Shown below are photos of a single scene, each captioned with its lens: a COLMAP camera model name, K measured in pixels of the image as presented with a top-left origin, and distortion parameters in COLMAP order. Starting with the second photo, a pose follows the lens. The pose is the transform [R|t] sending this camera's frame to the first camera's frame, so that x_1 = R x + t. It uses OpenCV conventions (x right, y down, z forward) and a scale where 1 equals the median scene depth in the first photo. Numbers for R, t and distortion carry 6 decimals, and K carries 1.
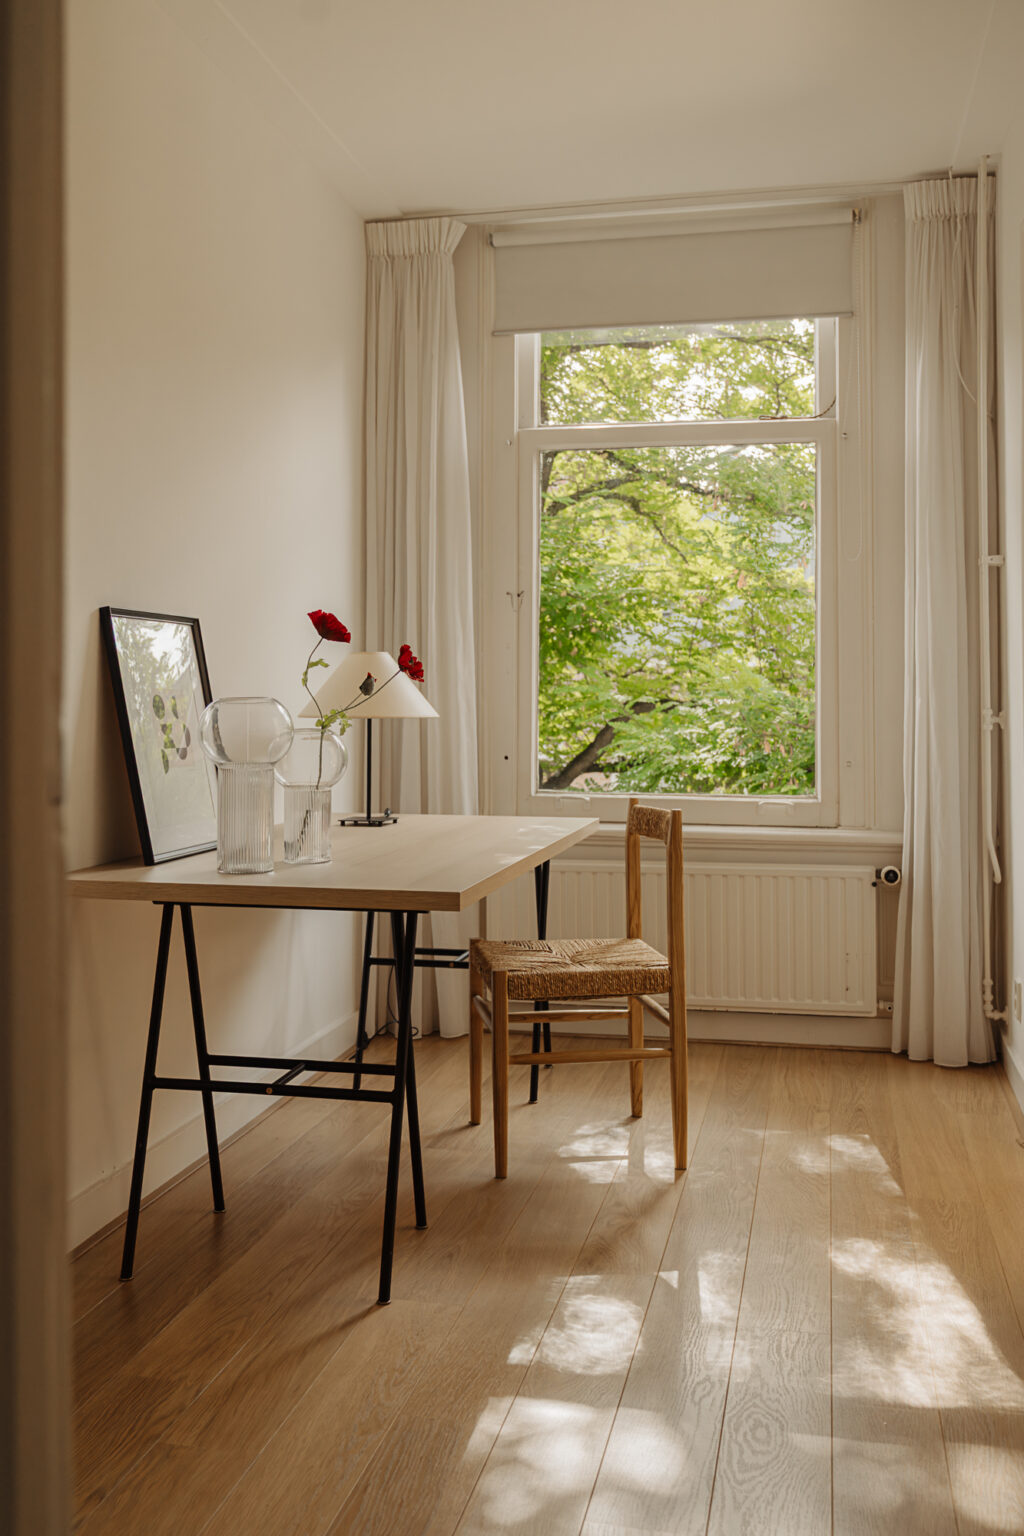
lens RADIAL K [[1449.6, 0, 511.1], [0, 1449.6, 673.3], [0, 0, 1]] dist [-0.015167, -0.010723]
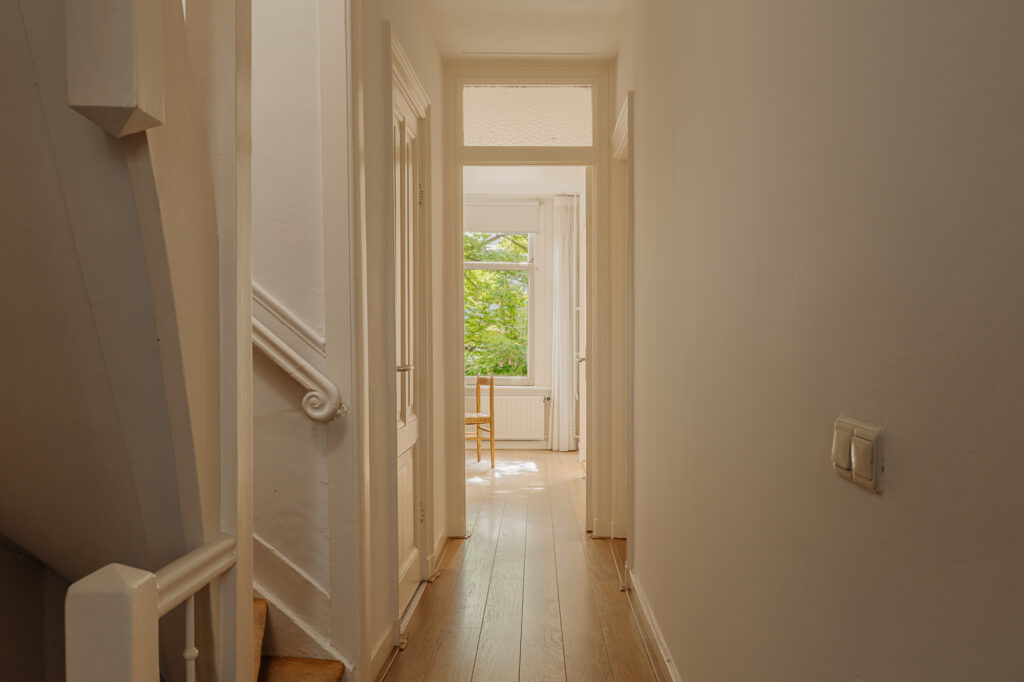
lens RADIAL K [[826.2, 0, 512.0], [0, 826.2, 341.0], [0, 0, 1]] dist [0.000589, -0.000011]
pose [[0.982289, 0.003218, 0.187346, -0.194490], [-0.006429, 0.999843, 0.016538, -0.030616], [-0.187264, -0.017450, 0.982155, -0.927512]]
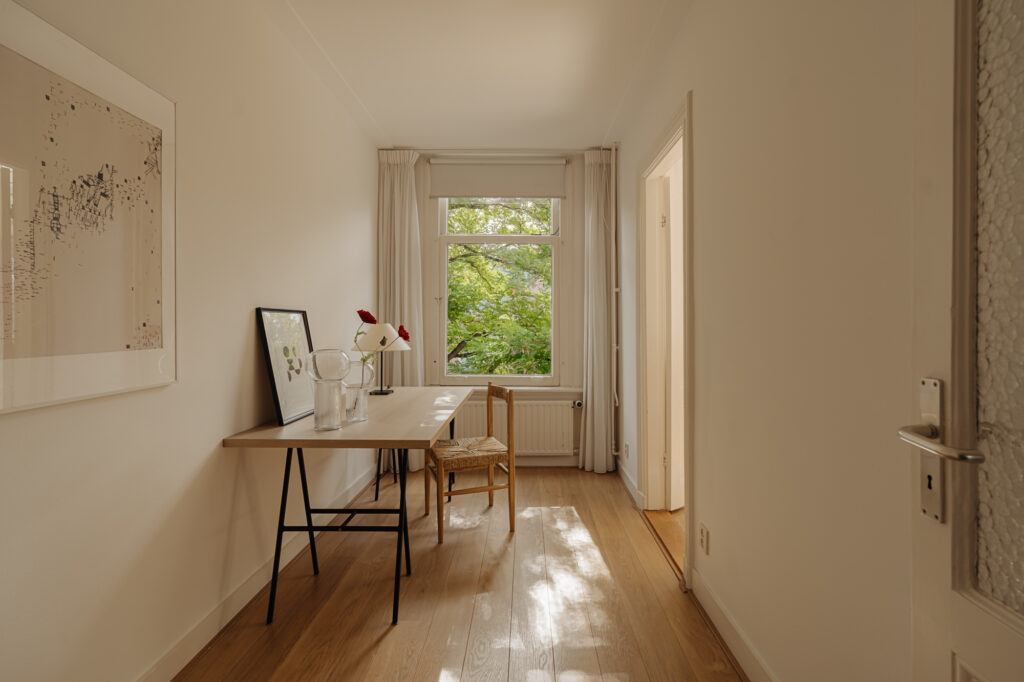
lens RADIAL K [[470.0, 0, 527.8], [0, 470.0, 327.1], [0, 0, 1]] dist [-0.020785, 0.007327]
pose [[0.975465, 0.002519, 0.220139, -0.028542], [-0.006920, 0.999791, 0.019226, -0.022476], [-0.220044, -0.020278, 0.975279, 0.157870]]
